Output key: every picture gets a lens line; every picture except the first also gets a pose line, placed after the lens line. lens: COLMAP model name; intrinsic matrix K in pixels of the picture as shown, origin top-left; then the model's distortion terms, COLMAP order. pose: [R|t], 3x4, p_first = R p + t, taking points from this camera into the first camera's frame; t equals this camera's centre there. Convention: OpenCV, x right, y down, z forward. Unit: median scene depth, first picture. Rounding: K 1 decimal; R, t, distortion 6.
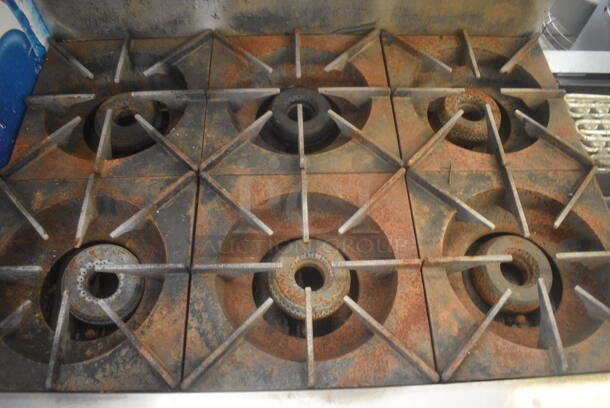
lens RADIAL K [[475.4, 0, 305.0], [0, 475.4, 204.0], [0, 0, 1]] dist [-0.095878, 0.005585]
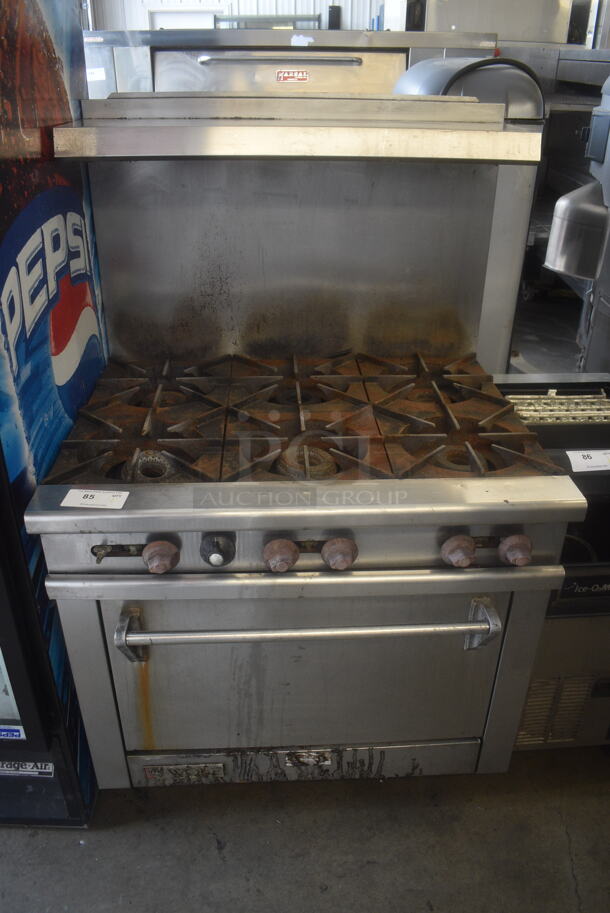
lens RADIAL K [[711.6, 0, 305.0], [0, 711.6, 456.5], [0, 0, 1]] dist [-0.095878, 0.005585]
pose [[0.999826, -0.015484, 0.010414, -0.012441], [0.018635, 0.857569, -0.514031, 0.971582], [-0.000971, 0.514136, 0.857708, -0.635573]]
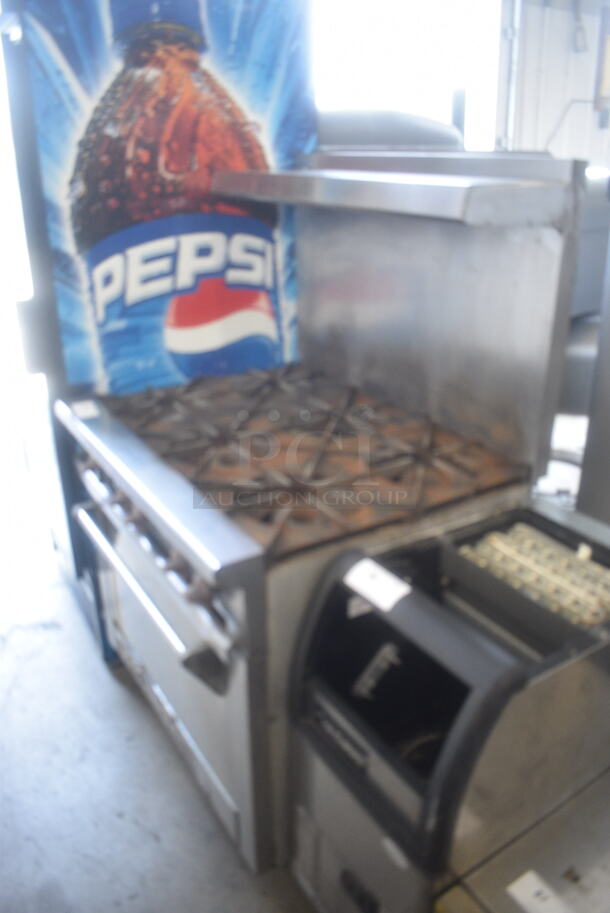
lens RADIAL K [[711.6, 0, 305.0], [0, 711.6, 456.5], [0, 0, 1]] dist [-0.095878, 0.005585]
pose [[0.506076, 0.326398, -0.798343, 1.621669], [-0.739795, 0.640117, -0.207254, 0.354800], [0.443385, 0.695496, 0.565415, -0.184671]]
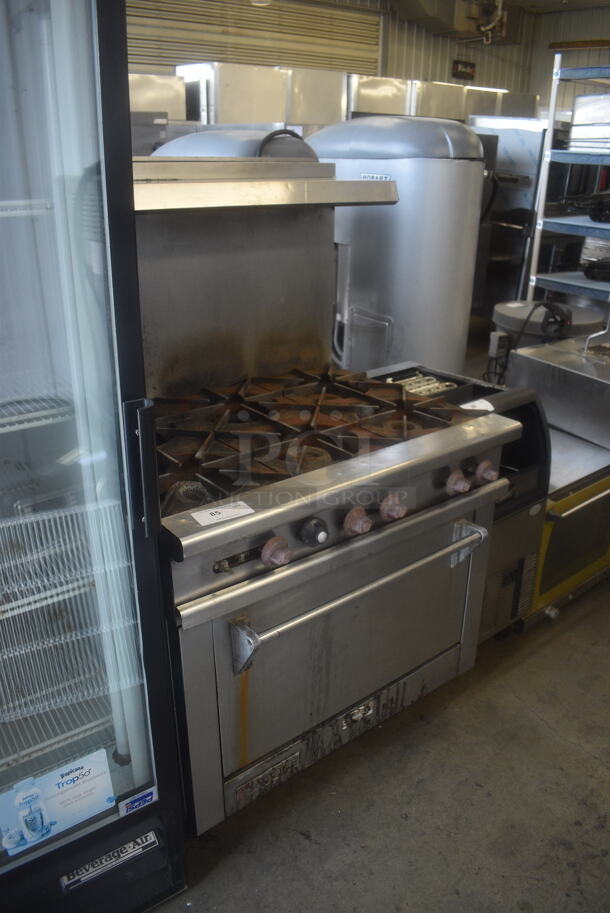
lens RADIAL K [[711.6, 0, 305.0], [0, 711.6, 456.5], [0, 0, 1]] dist [-0.095878, 0.005585]
pose [[0.807249, -0.242259, 0.538201, -1.063451], [0.514604, 0.735435, -0.440815, 0.985255], [-0.289021, 0.632808, 0.718346, -0.605844]]
